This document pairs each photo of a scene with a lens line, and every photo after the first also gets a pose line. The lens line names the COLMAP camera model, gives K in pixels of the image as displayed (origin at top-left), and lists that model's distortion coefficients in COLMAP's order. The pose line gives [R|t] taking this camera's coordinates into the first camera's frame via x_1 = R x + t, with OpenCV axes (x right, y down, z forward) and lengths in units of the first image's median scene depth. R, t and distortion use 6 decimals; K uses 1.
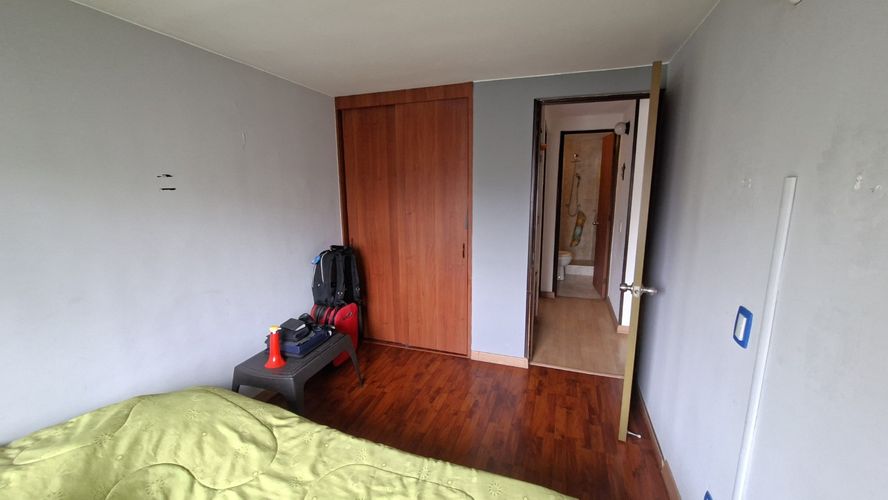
lens RADIAL K [[353.2, 0, 448.6], [0, 353.2, 250.4], [0, 0, 1]] dist [-0.013131, 0.000615]
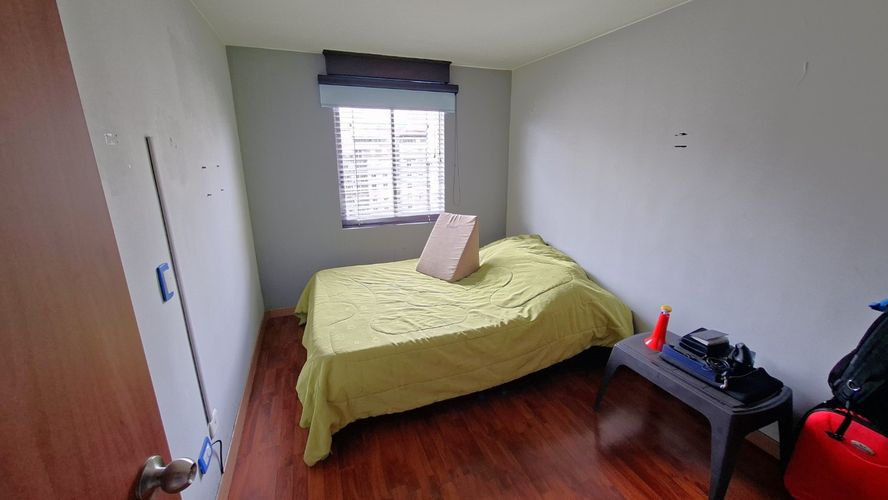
lens RADIAL K [[353.2, 0, 440.2], [0, 353.2, 252.4], [0, 0, 1]] dist [-0.013131, 0.000615]
pose [[-0.784155, 0.180849, -0.593628, 0.283953], [-0.103314, 0.905197, 0.412242, -0.134567], [0.611904, 0.384592, -0.691131, 0.768570]]
